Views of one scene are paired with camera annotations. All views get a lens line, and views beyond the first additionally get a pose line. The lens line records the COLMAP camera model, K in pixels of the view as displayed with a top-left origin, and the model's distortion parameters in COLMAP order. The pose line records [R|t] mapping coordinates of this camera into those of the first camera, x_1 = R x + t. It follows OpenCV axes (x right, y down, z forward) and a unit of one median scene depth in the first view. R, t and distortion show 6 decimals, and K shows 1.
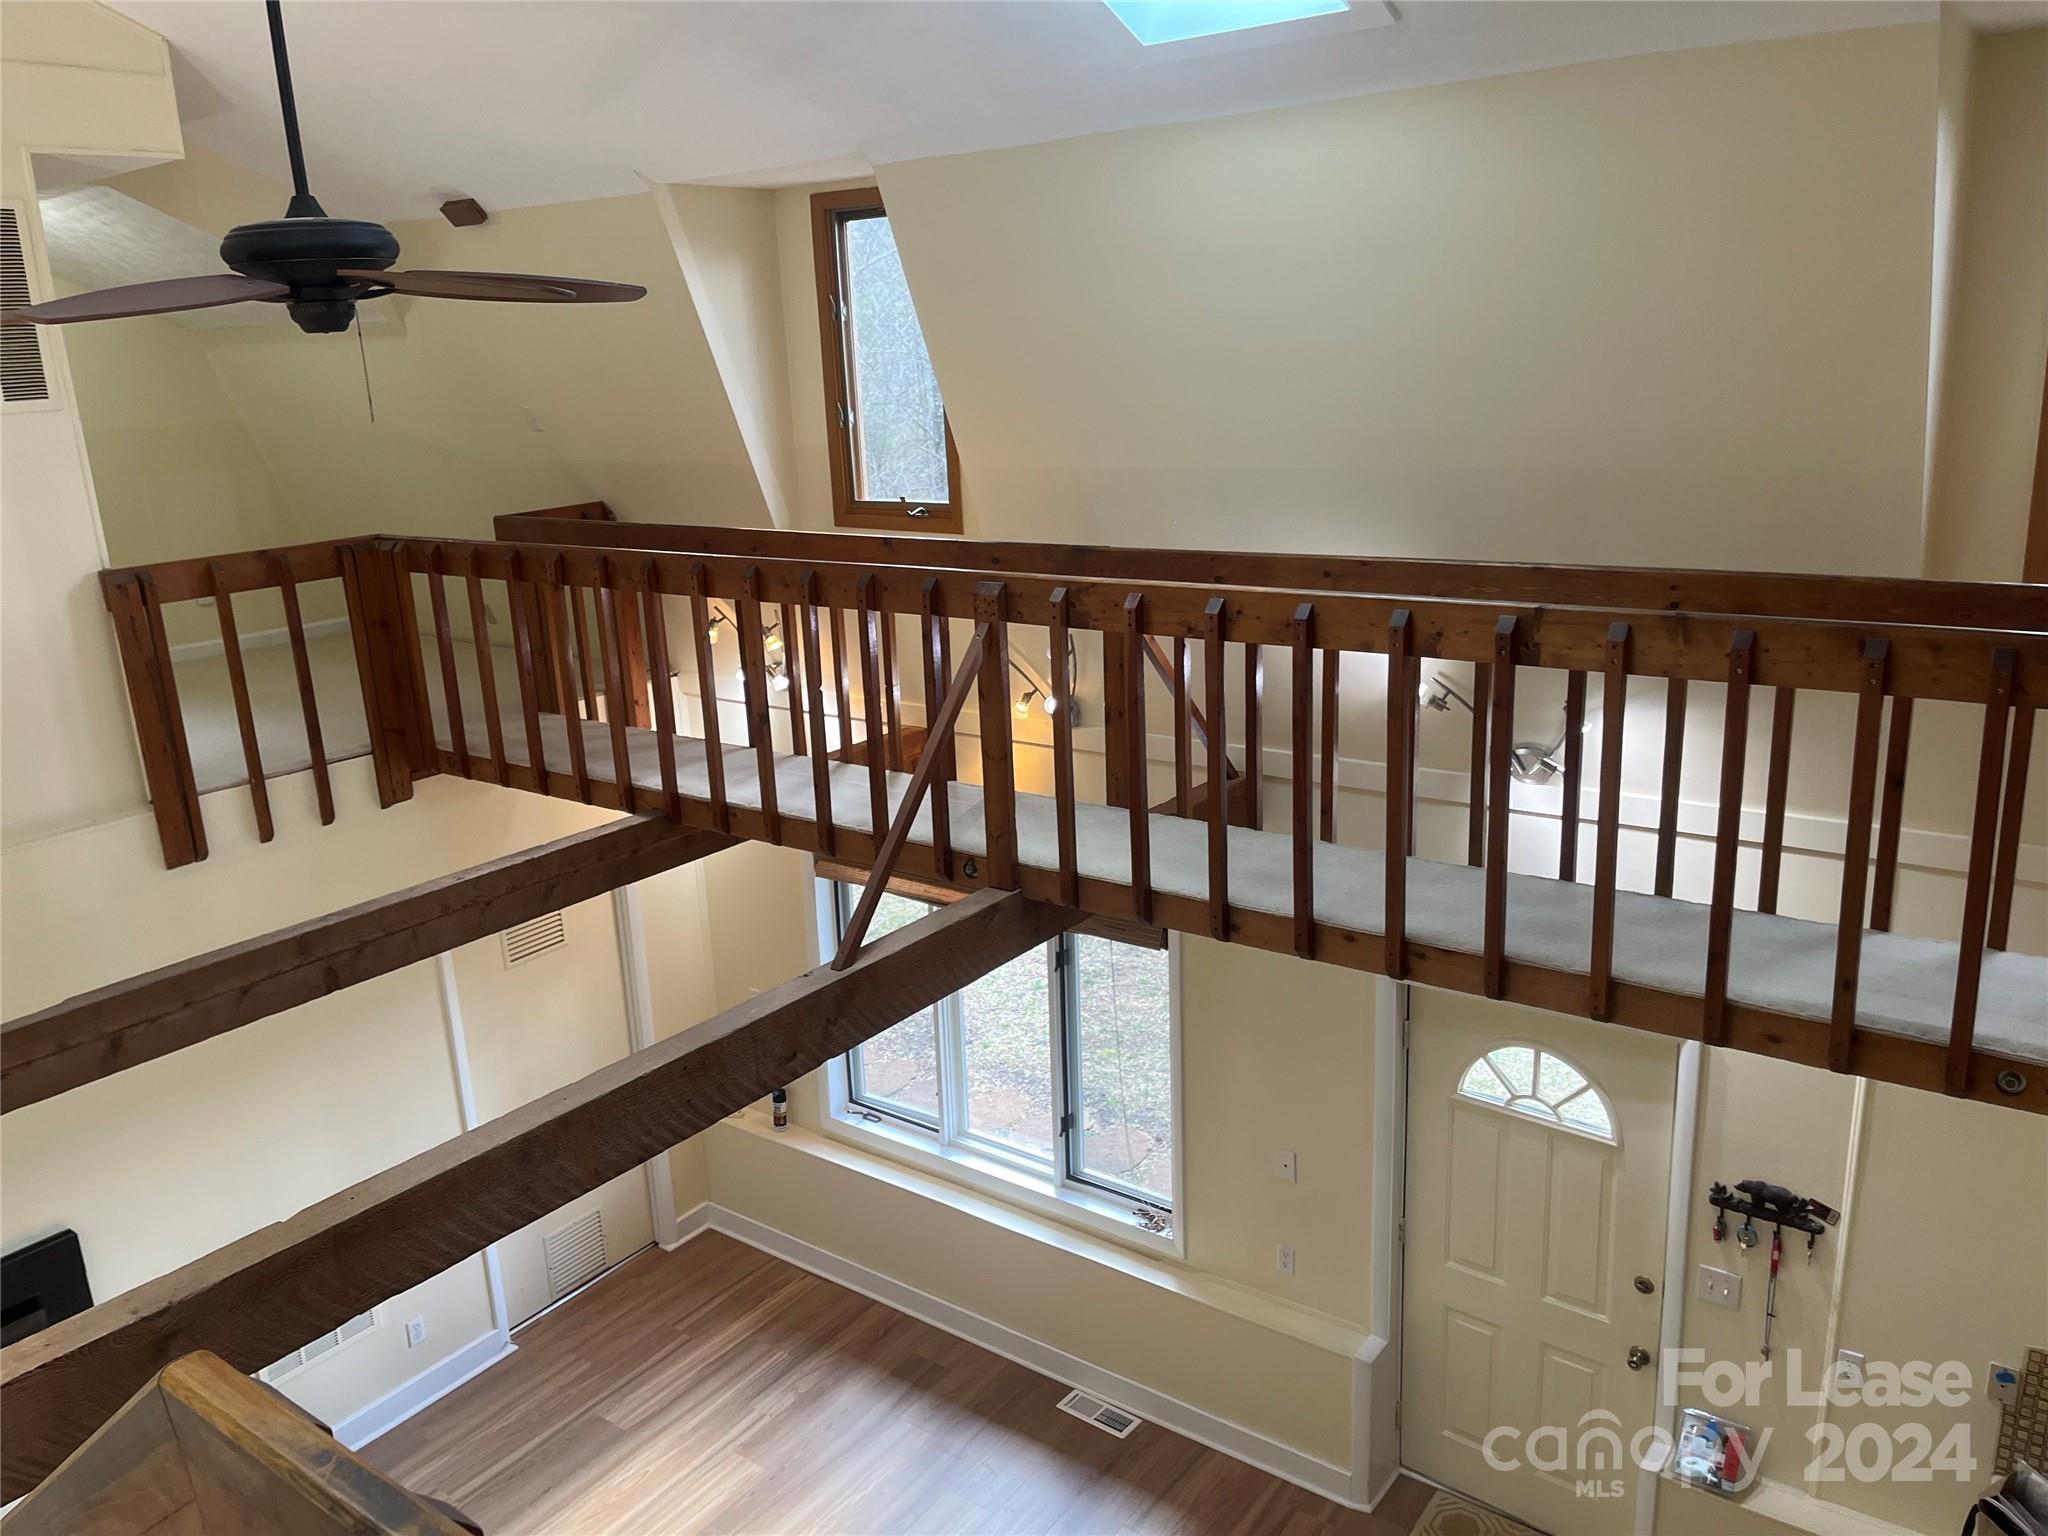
lens RADIAL K [[1535.0, 0, 1019.5], [0, 1535.0, 755.9], [0, 0, 1]] dist [0.039978, -0.065049]
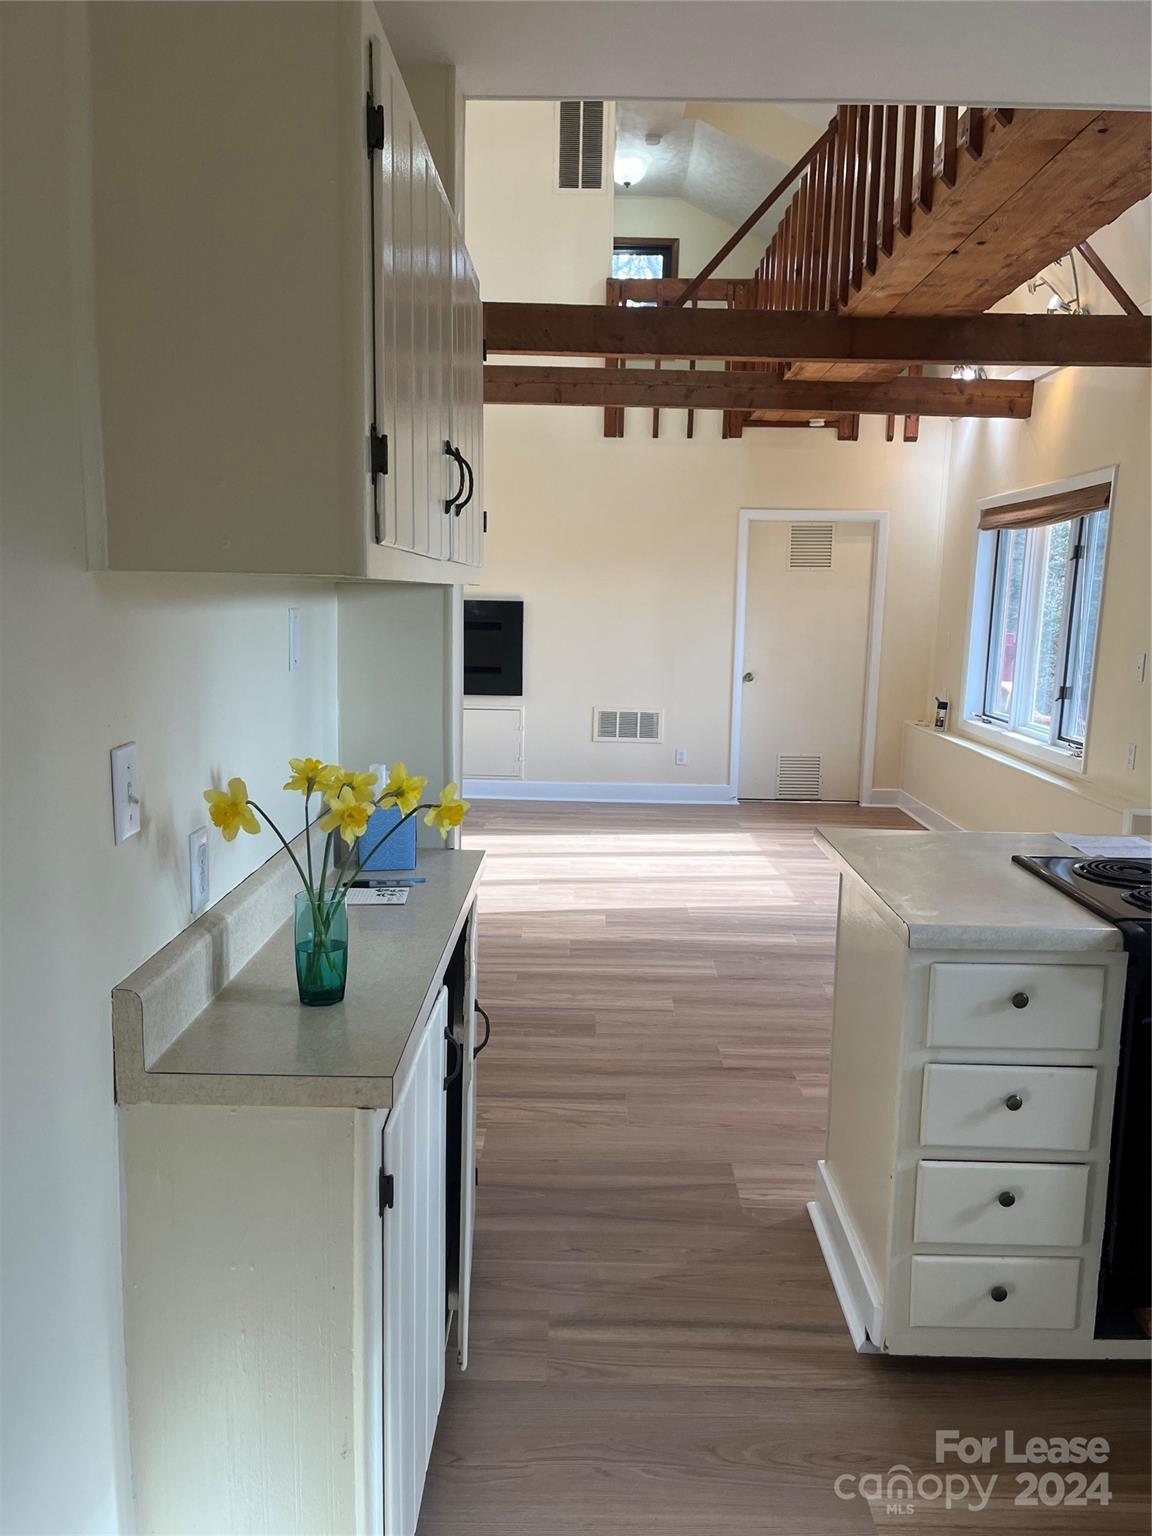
lens RADIAL K [[1151.3, 0, 576.0], [0, 1151.3, 765.5], [0, 0, 1]] dist [0.039978, -0.065049]
pose [[0.589512, 0.181402, -0.787127, 0.559541], [-0.249662, 0.967663, 0.036027, 0.367328], [0.768209, 0.175278, 0.615738, 0.119572]]
